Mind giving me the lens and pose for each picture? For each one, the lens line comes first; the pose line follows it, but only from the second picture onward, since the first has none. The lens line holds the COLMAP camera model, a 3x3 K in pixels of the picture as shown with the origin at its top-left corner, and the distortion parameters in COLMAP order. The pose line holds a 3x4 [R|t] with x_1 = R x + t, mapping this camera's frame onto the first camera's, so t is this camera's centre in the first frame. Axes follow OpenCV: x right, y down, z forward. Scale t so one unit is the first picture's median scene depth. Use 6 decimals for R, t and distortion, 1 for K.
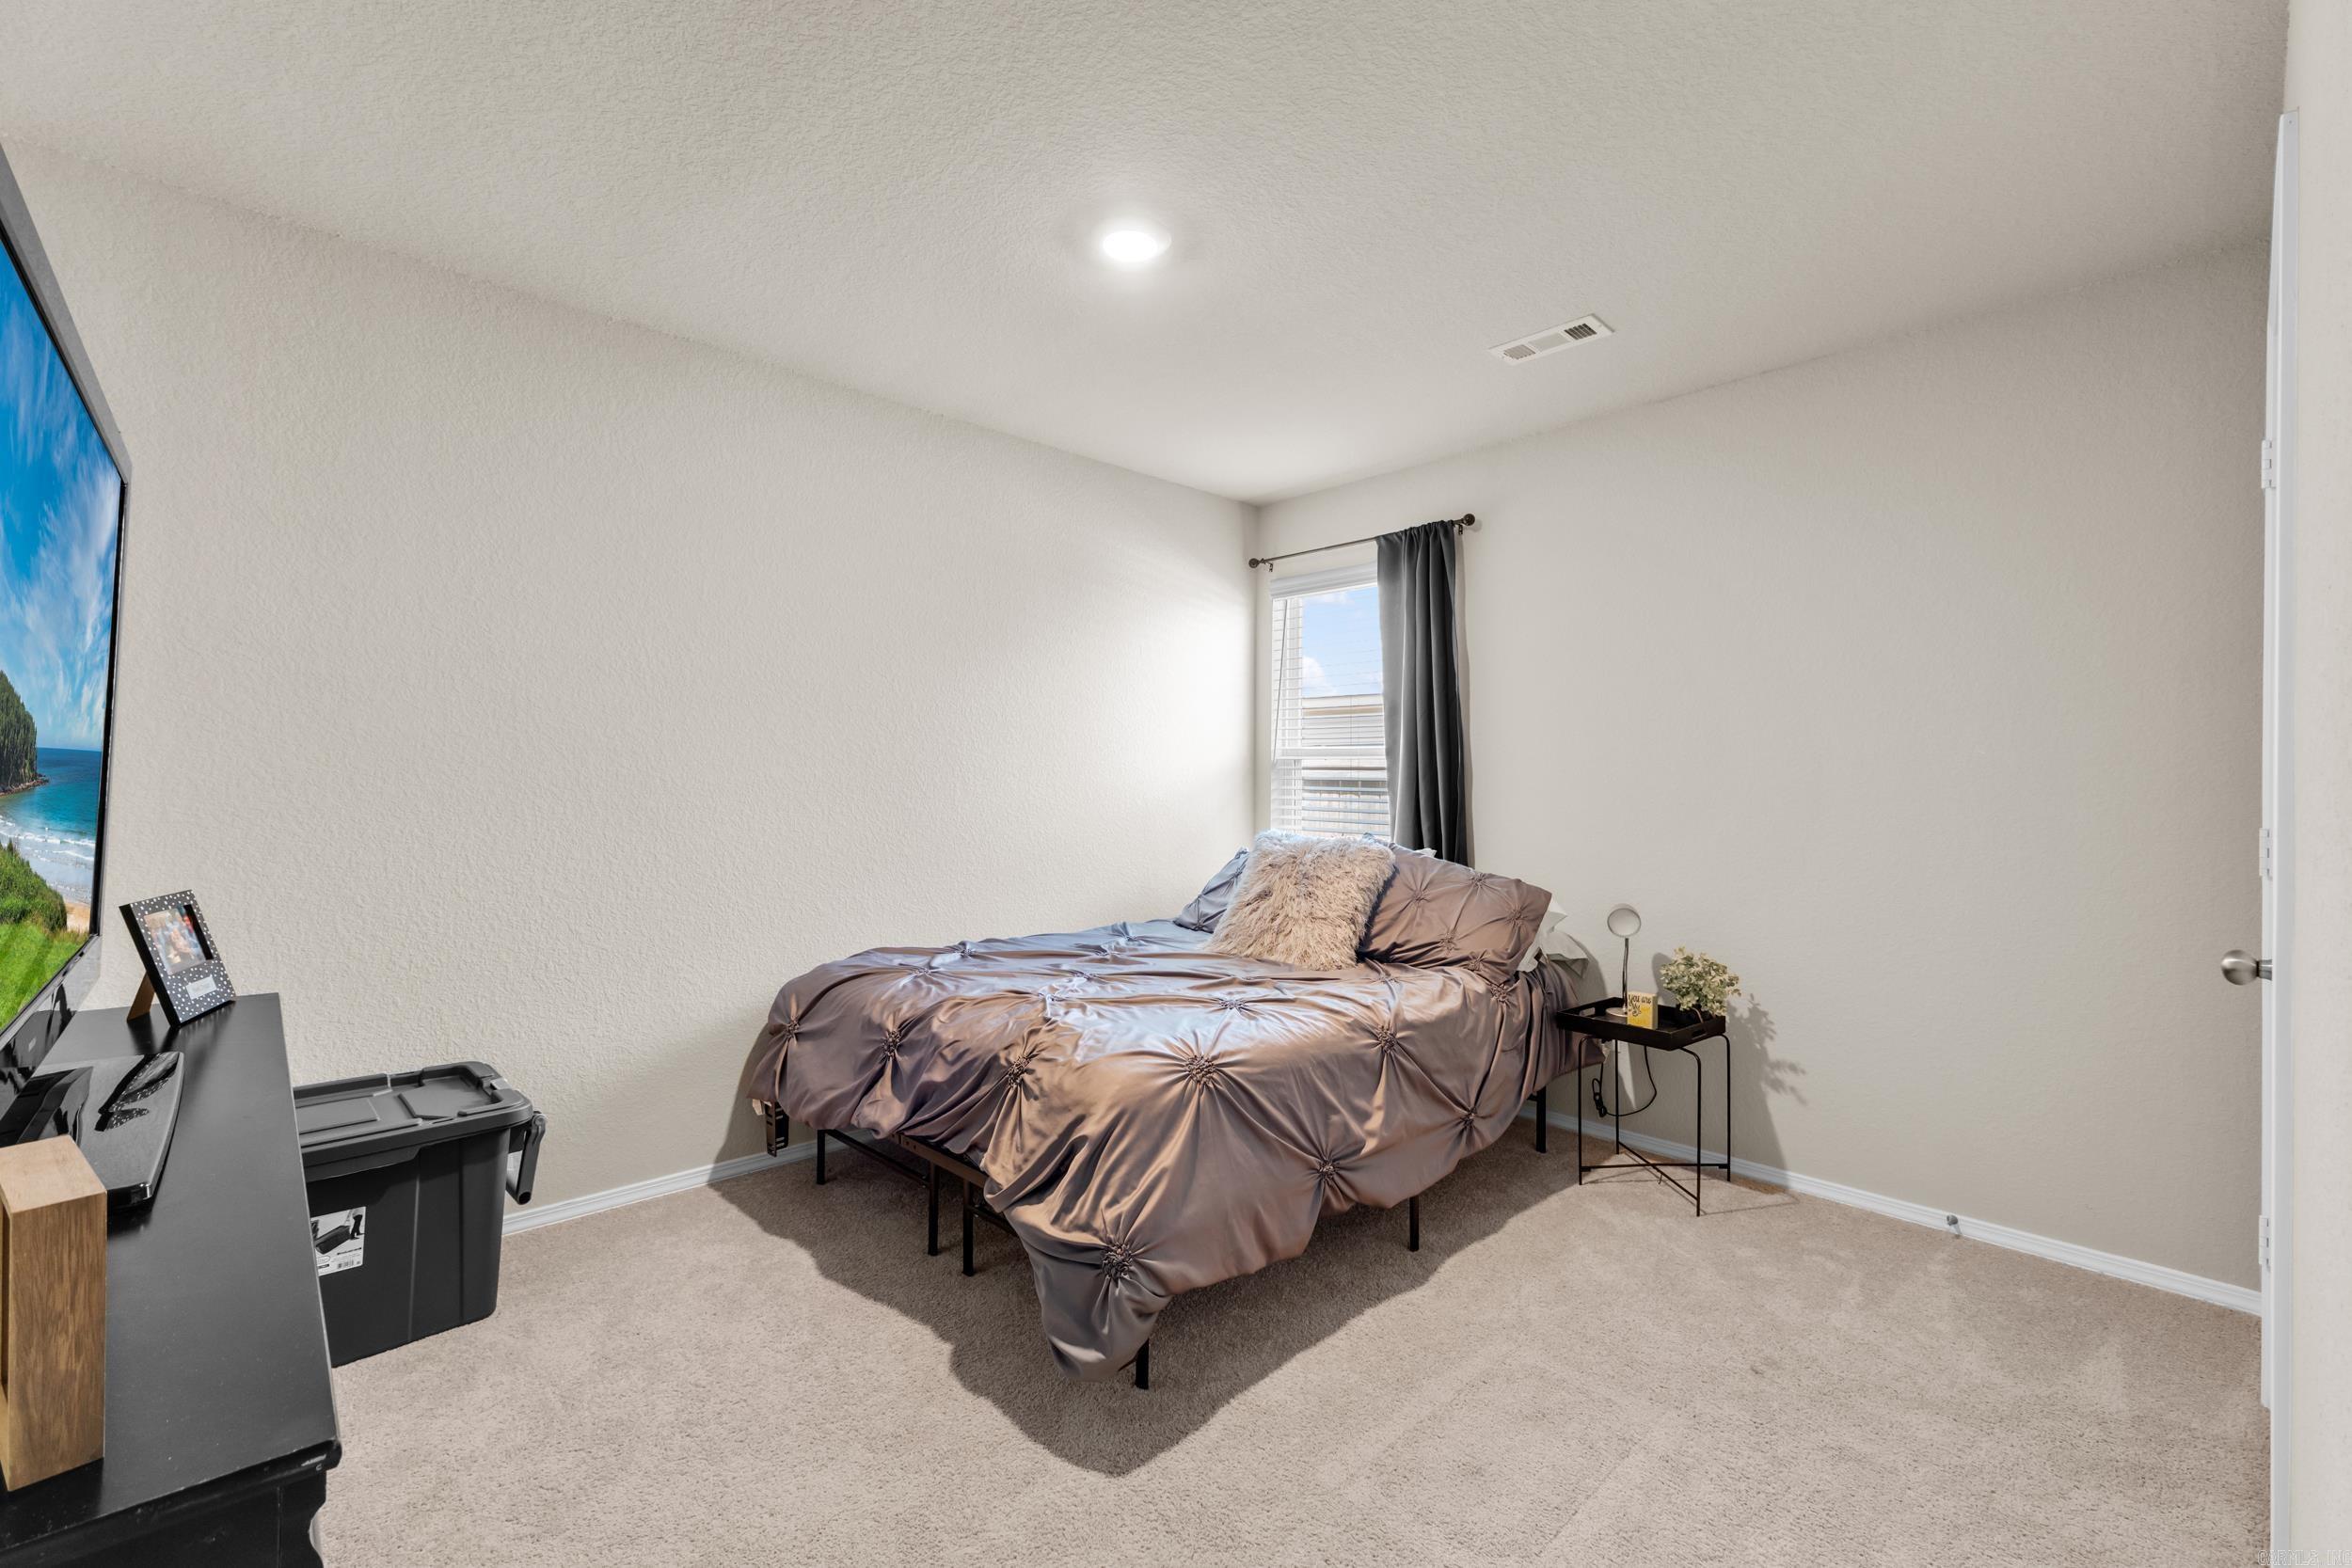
lens RADIAL K [[1007.8, 0, 1180.6], [0, 1007.8, 778.6], [0, 0, 1]] dist [0.004084, -0.000187]
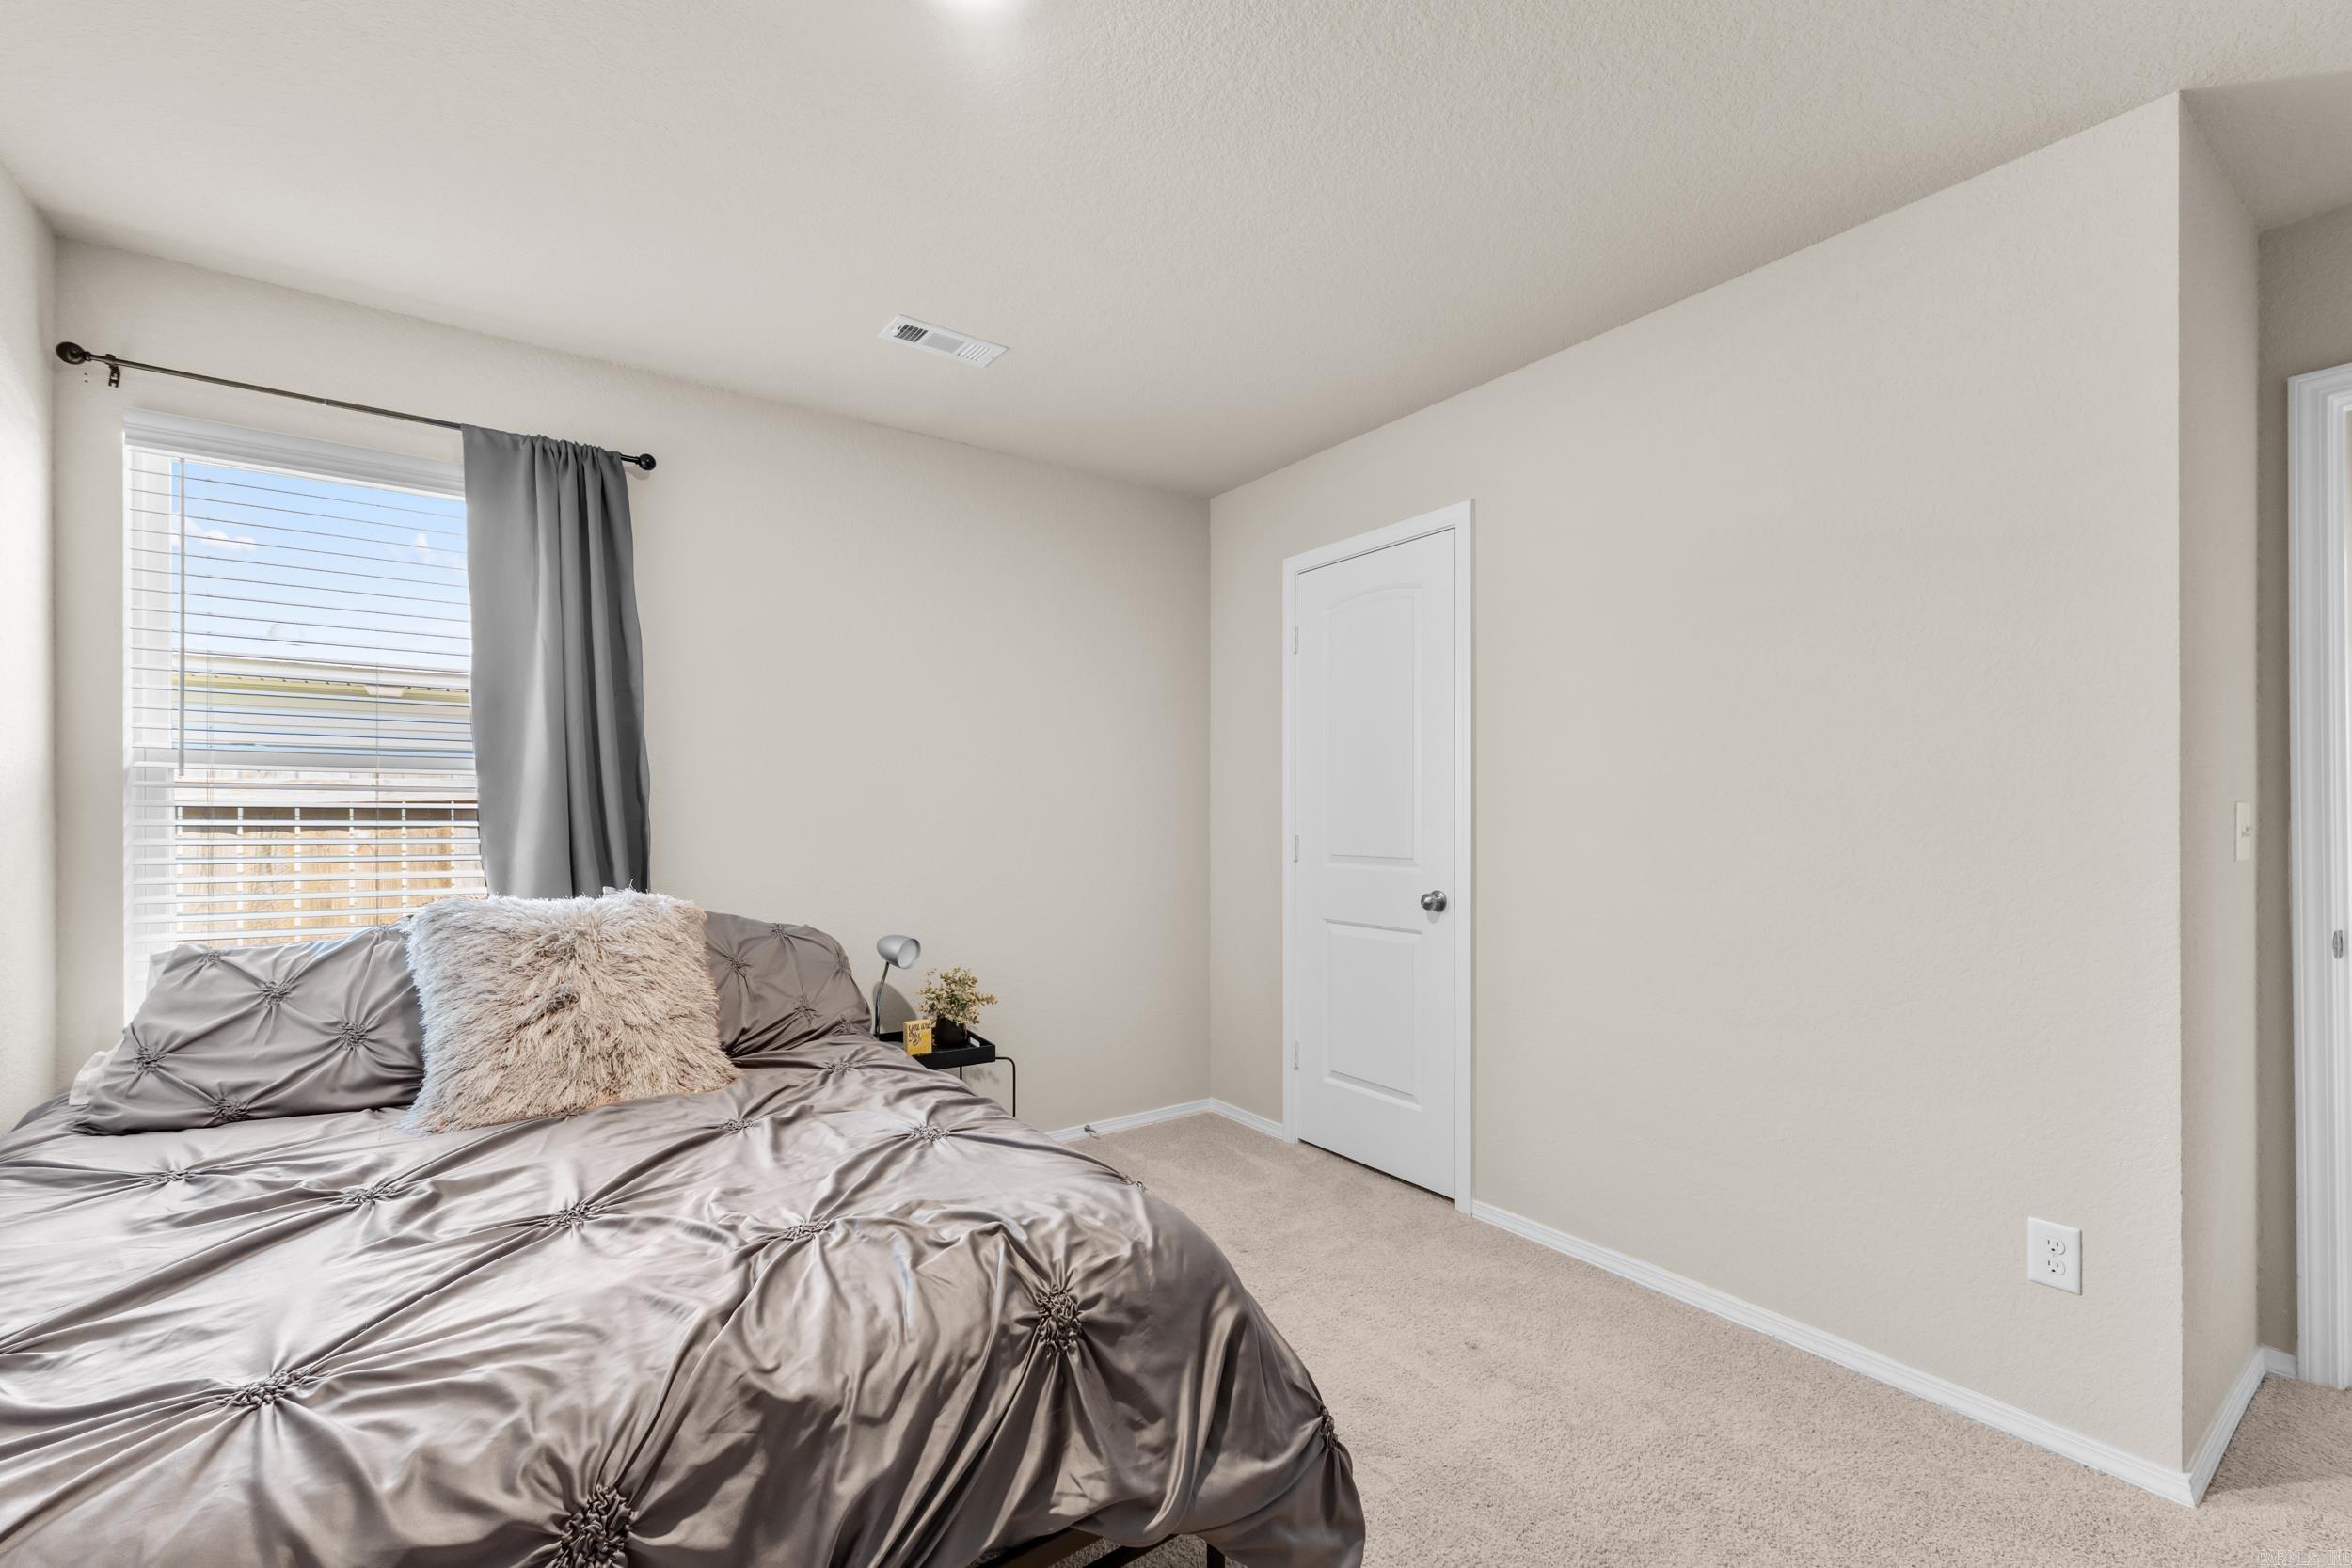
lens RADIAL K [[1007.8, 0, 1226.2], [0, 1007.8, 815.6], [0, 0, 1]] dist [0.004084, -0.000187]
pose [[0.107498, -0.010838, 0.994146, -0.395561], [-0.005055, 0.999922, 0.011447, -0.003666], [-0.994192, -0.006256, 0.107435, 0.461142]]
